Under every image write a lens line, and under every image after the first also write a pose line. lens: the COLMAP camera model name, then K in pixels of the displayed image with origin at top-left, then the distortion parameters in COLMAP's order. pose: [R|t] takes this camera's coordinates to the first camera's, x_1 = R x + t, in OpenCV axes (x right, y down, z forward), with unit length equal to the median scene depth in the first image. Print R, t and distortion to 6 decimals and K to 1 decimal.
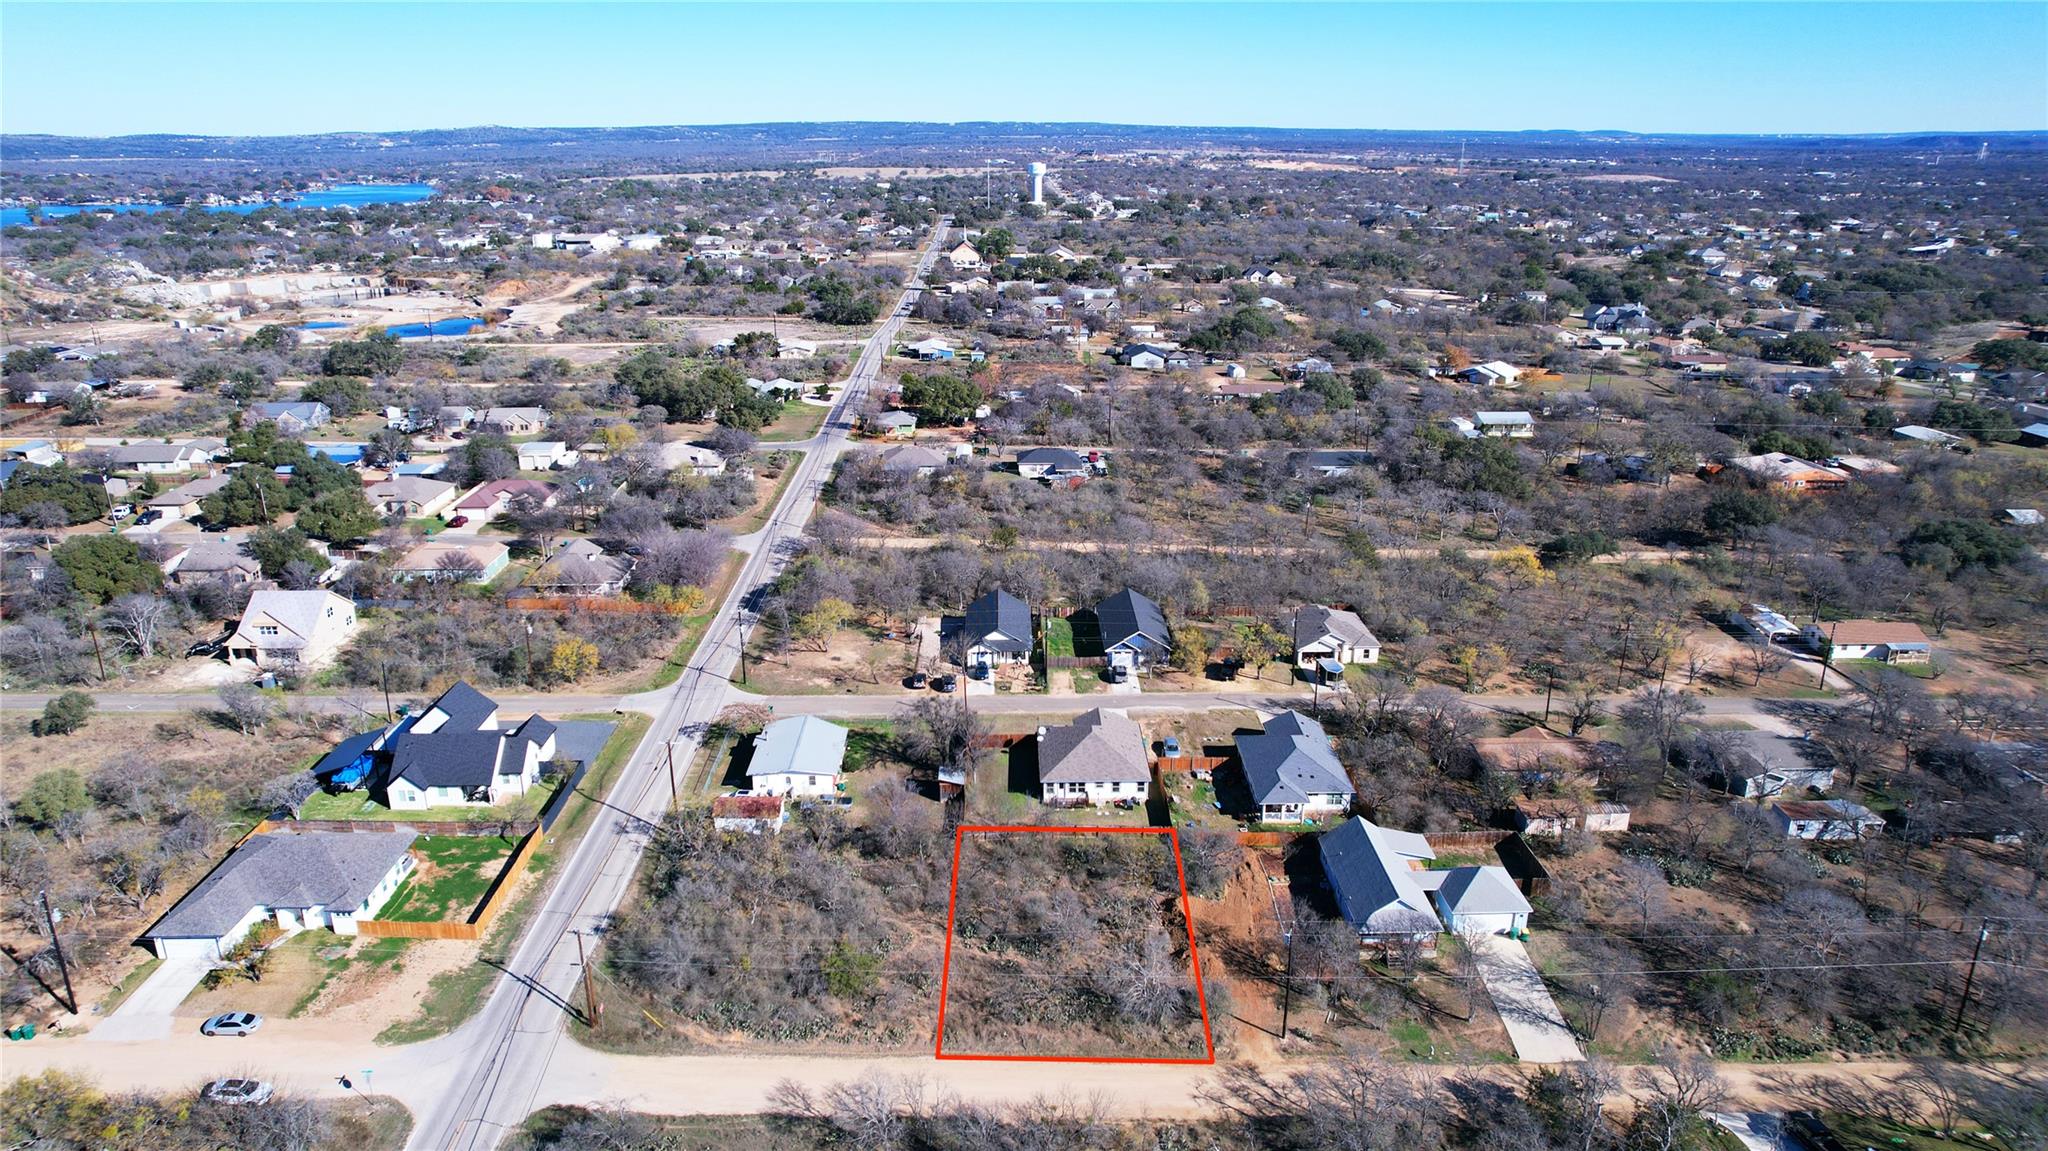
lens RADIAL K [[1309.0, 0, 1029.6], [0, 1309.0, 575.2], [0, 0, 1]] dist [-0.072781, 0.062795]
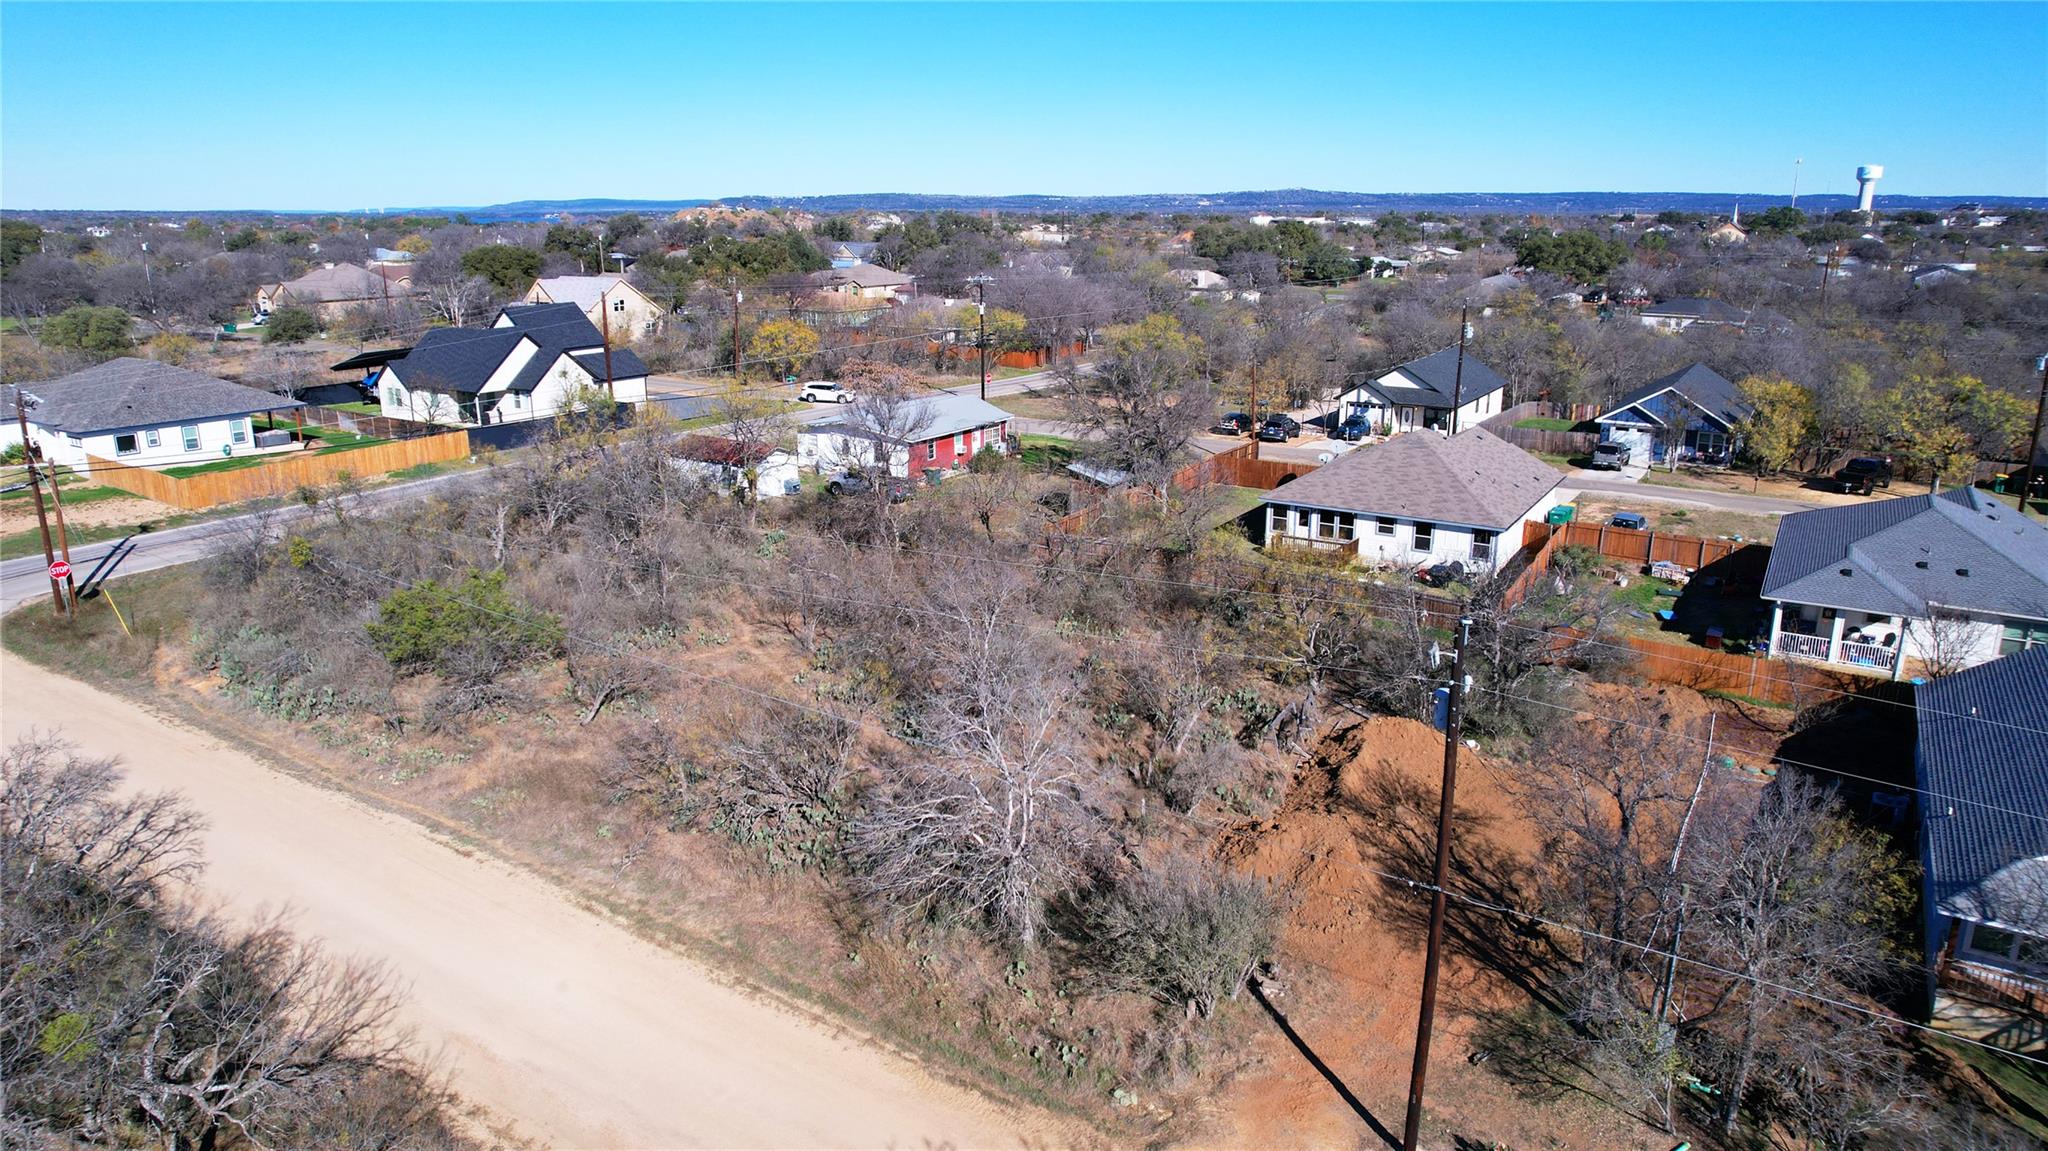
lens RADIAL K [[1309.0, 0, 1023.4], [0, 1309.0, 572.2], [0, 0, 1]] dist [-0.072781, 0.062795]
pose [[0.835027, 0.149547, -0.529496, 0.154030], [-0.178491, 0.983935, -0.003589, 0.164821], [0.520453, 0.097507, 0.848305, 0.468881]]
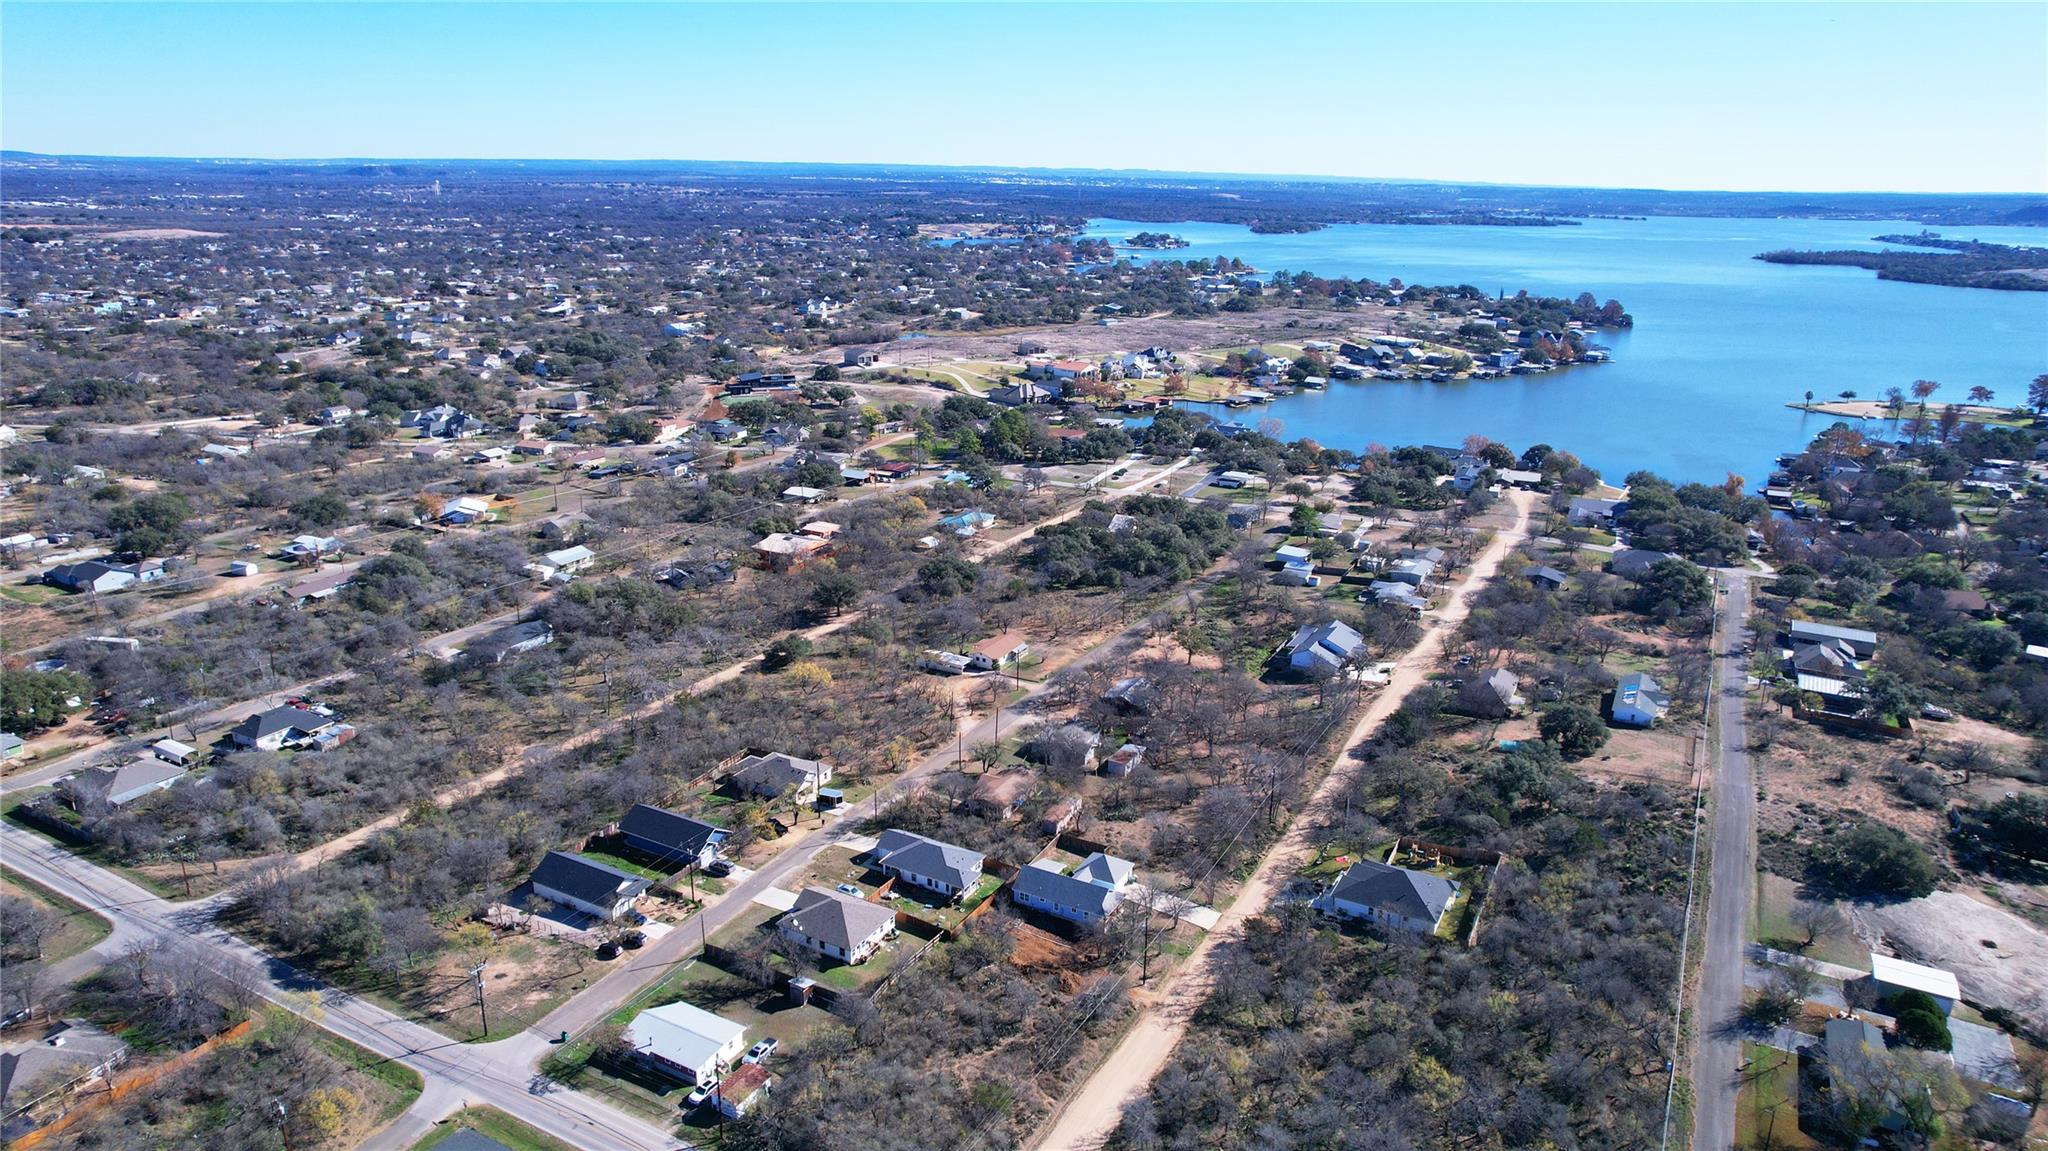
lens RADIAL K [[1309.0, 0, 1025.4], [0, 1309.0, 578.8], [0, 0, 1]] dist [-0.072781, 0.062795]
pose [[0.493489, -0.255442, 0.831395, -0.749129], [0.265145, 0.954582, 0.135909, -0.277521], [-0.828352, 0.153371, 0.538805, 0.066157]]
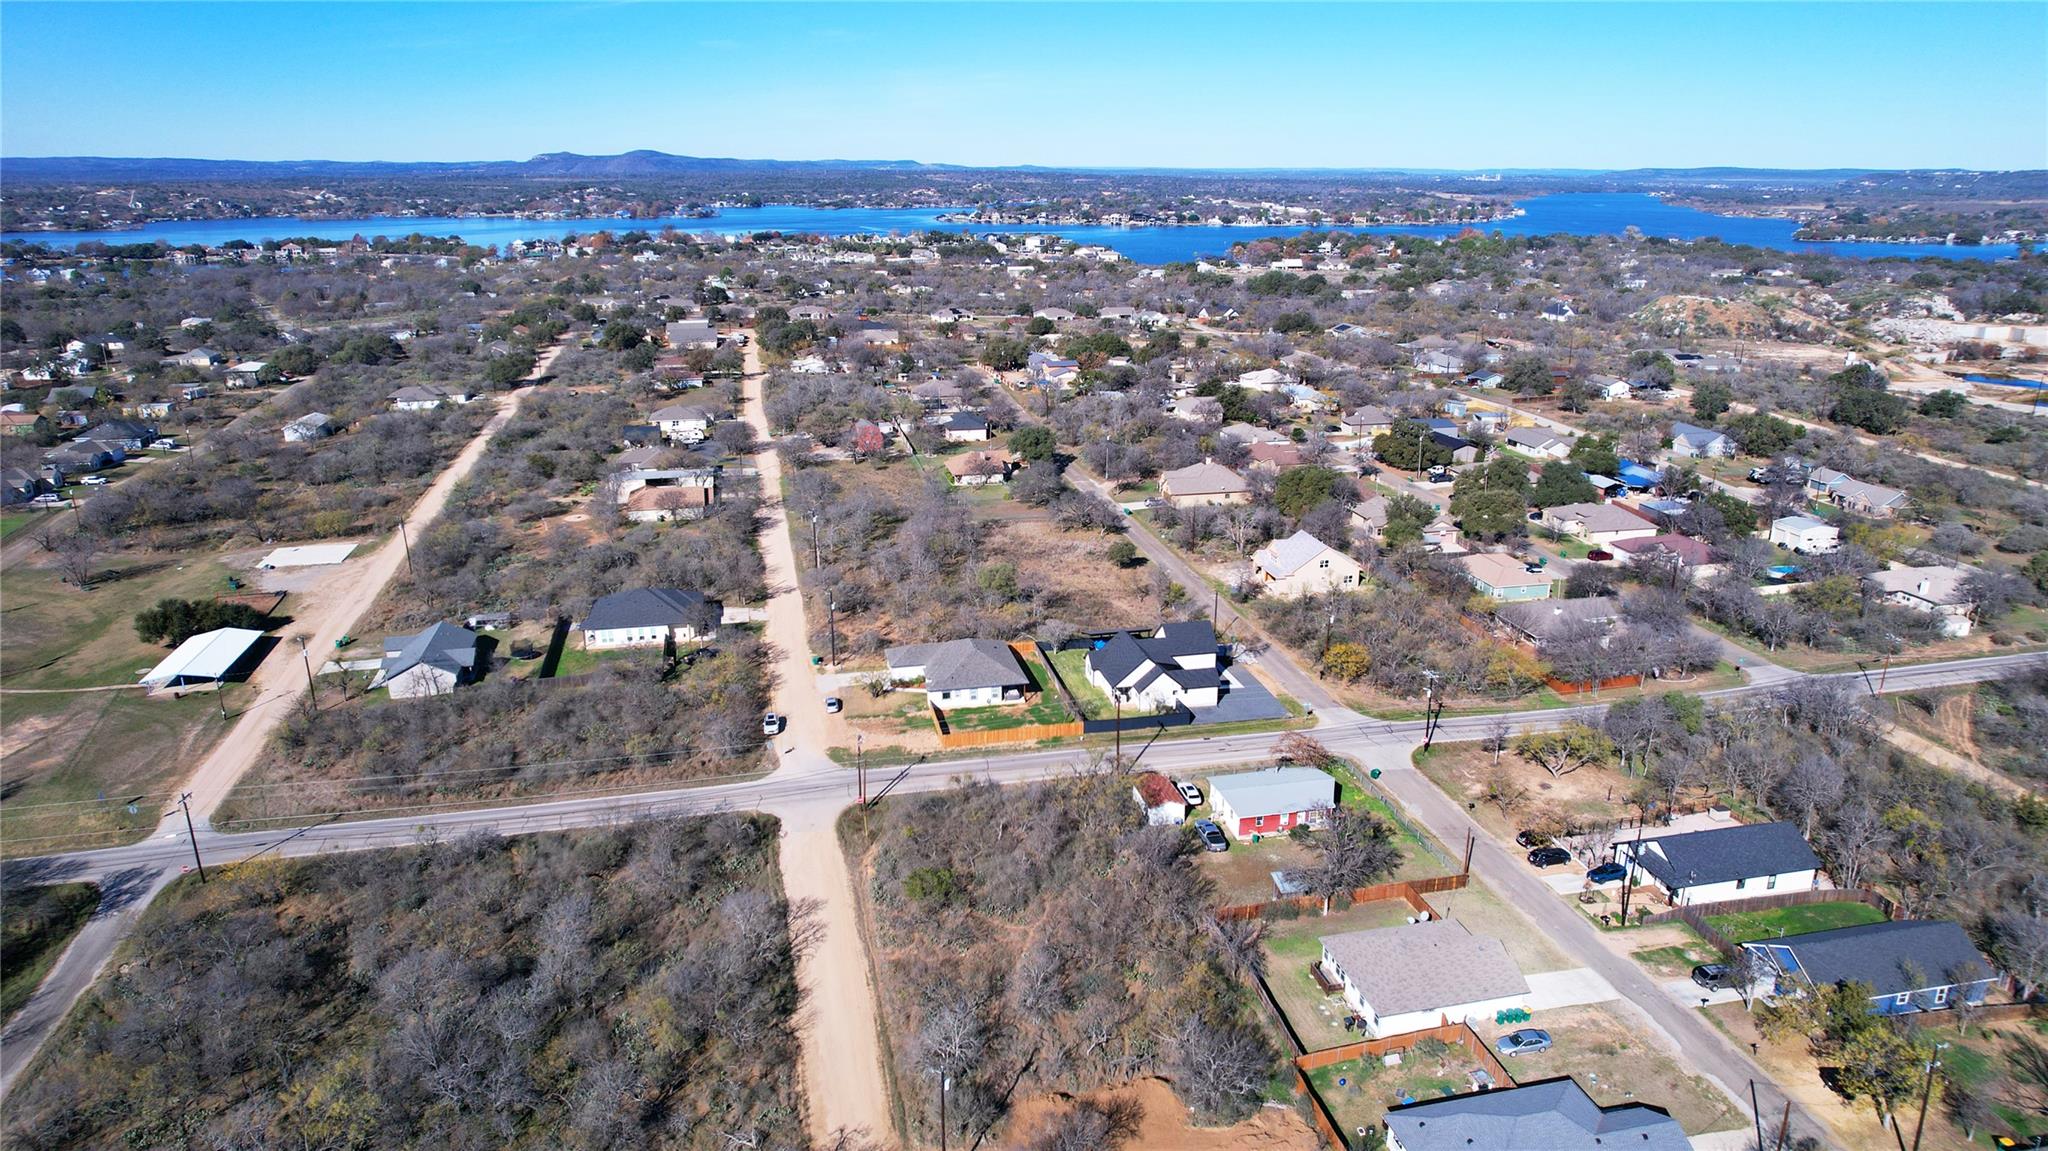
lens RADIAL K [[1309.0, 0, 1027.4], [0, 1309.0, 569.8], [0, 0, 1]] dist [-0.072781, 0.062795]
pose [[0.199854, 0.291606, -0.935427, 0.565784], [-0.317640, 0.922412, 0.219685, -0.153259], [0.926910, 0.253224, 0.276974, 0.438439]]
